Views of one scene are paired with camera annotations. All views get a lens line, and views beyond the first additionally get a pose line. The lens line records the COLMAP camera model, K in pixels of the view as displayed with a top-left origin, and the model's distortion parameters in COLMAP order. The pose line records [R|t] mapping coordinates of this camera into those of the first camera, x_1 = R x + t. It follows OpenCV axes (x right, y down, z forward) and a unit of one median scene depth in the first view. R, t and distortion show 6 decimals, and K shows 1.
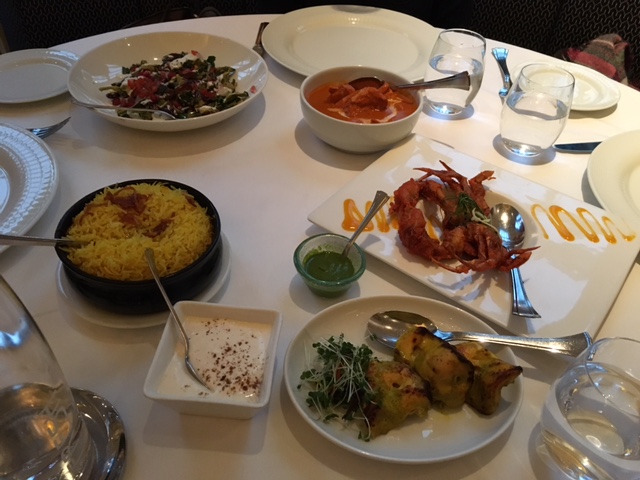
lens RADIAL K [[532.1, 0, 320.0], [0, 532.1, 240.0], [0, 0, 1]] dist [0.075098, -0.126274]
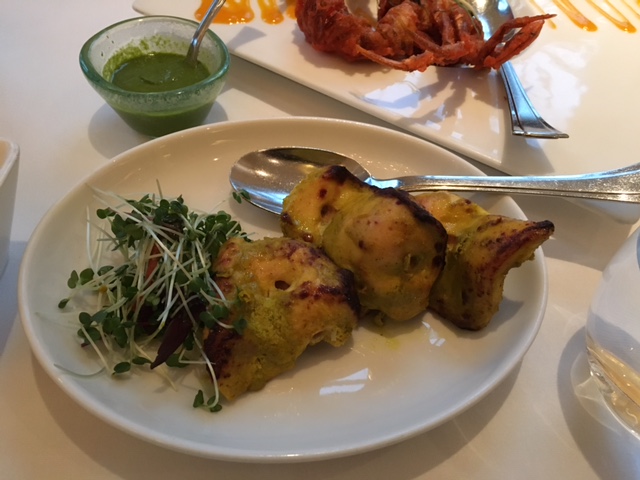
lens RADIAL K [[532.1, 0, 320.0], [0, 532.1, 240.0], [0, 0, 1]] dist [0.075098, -0.126274]
pose [[0.993699, -0.061374, 0.093787, 0.119267], [0.048529, 0.989848, 0.133587, 0.154733], [-0.101034, -0.128194, 0.986589, 0.489762]]
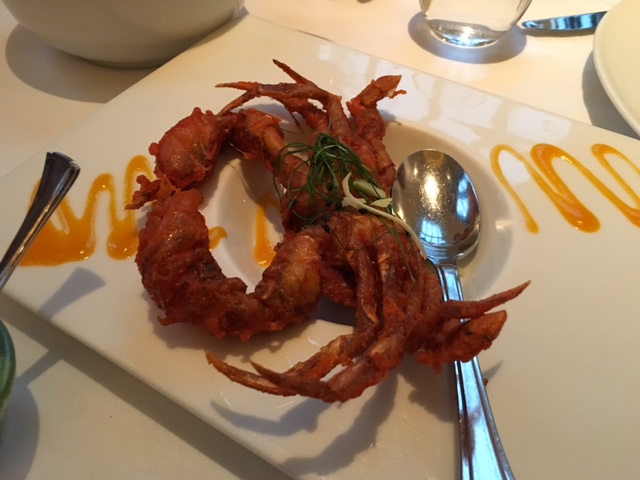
lens RADIAL K [[532.1, 0, 320.0], [0, 532.1, 240.0], [0, 0, 1]] dist [0.075098, -0.126274]
pose [[0.992171, -0.103035, 0.070569, 0.271757], [0.095121, 0.989637, 0.107570, -0.063533], [-0.080921, -0.100015, 0.991690, 0.711726]]
